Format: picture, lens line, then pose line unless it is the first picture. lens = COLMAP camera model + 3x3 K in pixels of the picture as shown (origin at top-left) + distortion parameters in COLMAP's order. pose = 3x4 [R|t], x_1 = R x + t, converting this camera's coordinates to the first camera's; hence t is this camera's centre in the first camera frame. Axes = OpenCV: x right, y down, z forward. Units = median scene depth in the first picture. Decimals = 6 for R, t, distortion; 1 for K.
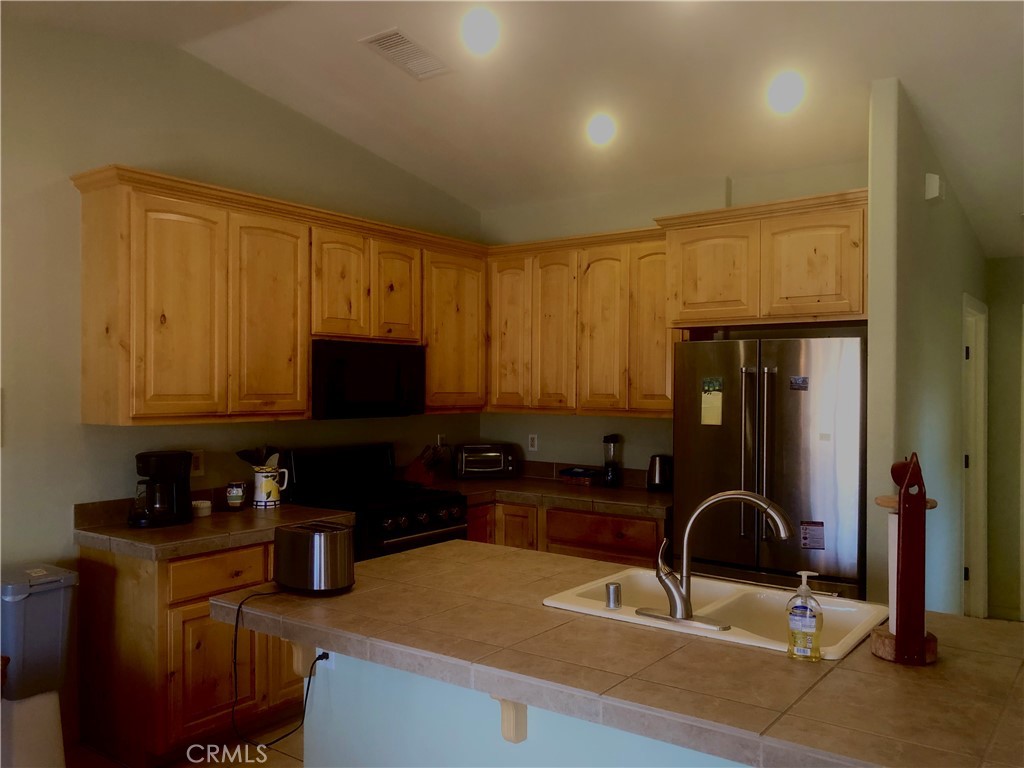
lens RADIAL K [[847.4, 0, 528.0], [0, 847.4, 392.1], [0, 0, 1]] dist [0.039857, -0.085465]
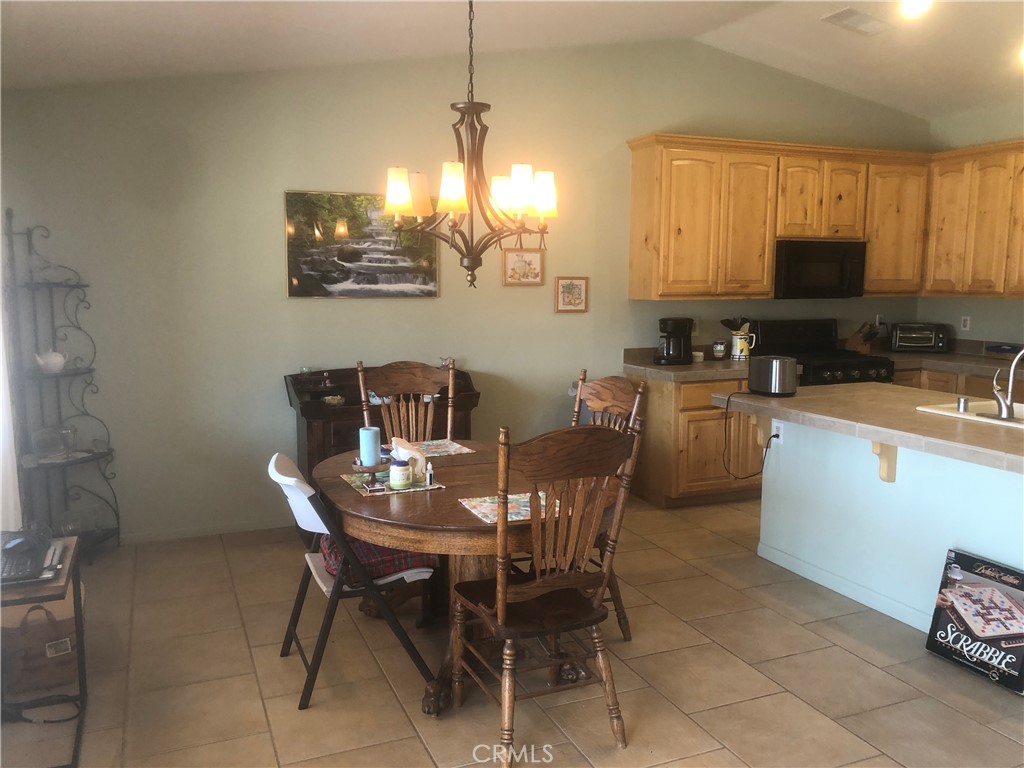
lens RADIAL K [[847.4, 0, 517.4], [0, 847.4, 398.2], [0, 0, 1]] dist [0.039857, -0.085465]
pose [[0.857882, 0.066696, -0.509500, 0.113784], [0.000482, 0.991436, 0.130595, 0.012287], [0.513846, -0.112281, 0.850503, -0.450424]]
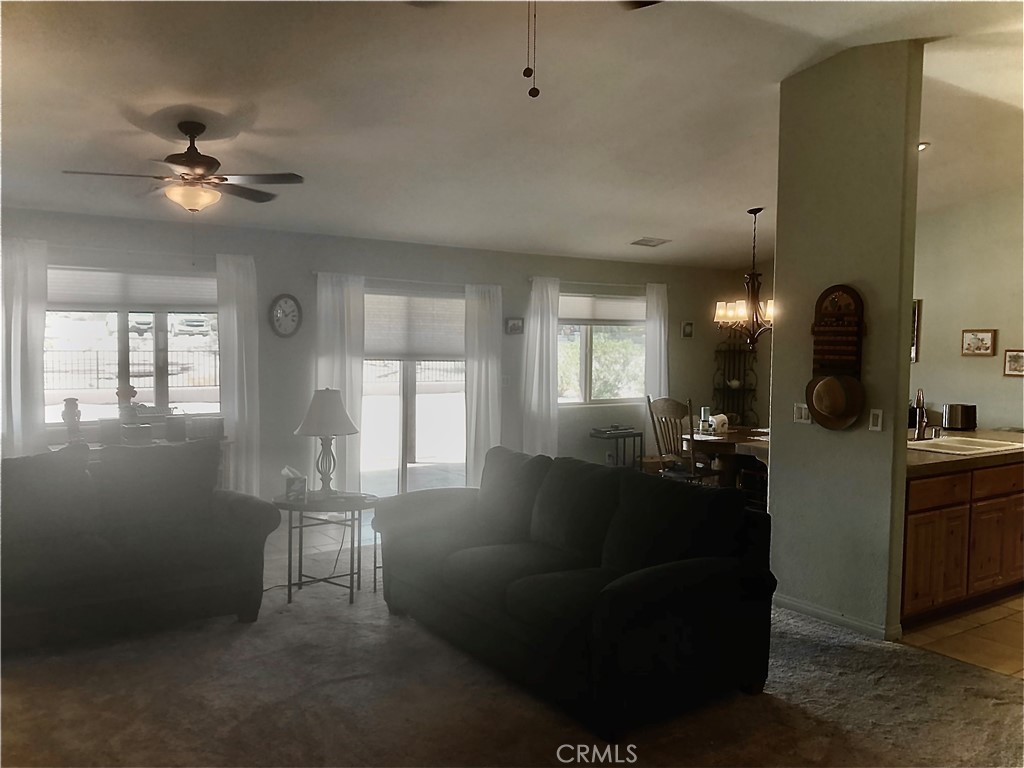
lens RADIAL K [[847.4, 0, 511.0], [0, 847.4, 385.3], [0, 0, 1]] dist [0.039857, -0.085465]
pose [[-0.320368, 0.038049, -0.946529, 1.530994], [-0.019150, 0.998729, 0.046629, 0.008716], [0.947099, 0.033065, -0.319233, 0.307766]]
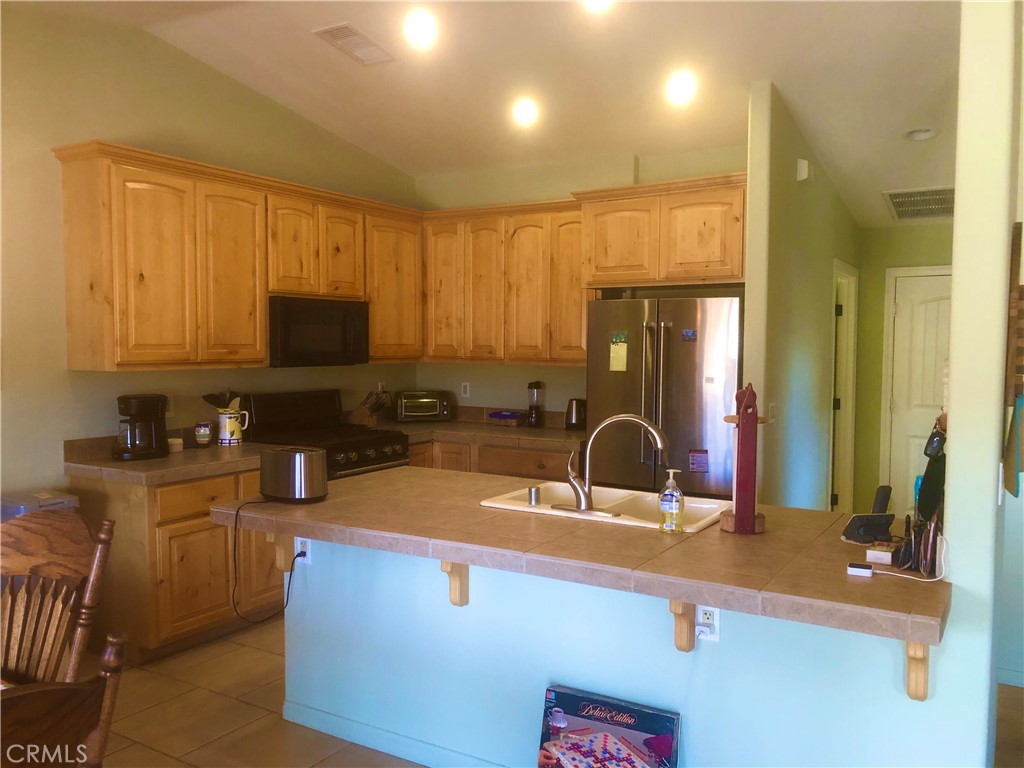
lens RADIAL K [[847.4, 0, 529.1], [0, 847.4, 395.9], [0, 0, 1]] dist [0.039857, -0.085465]
pose [[0.996017, -0.004426, 0.089051, -0.013193], [-0.000586, 0.998420, 0.056187, 0.007077], [-0.089159, -0.056015, 0.994441, -0.165768]]
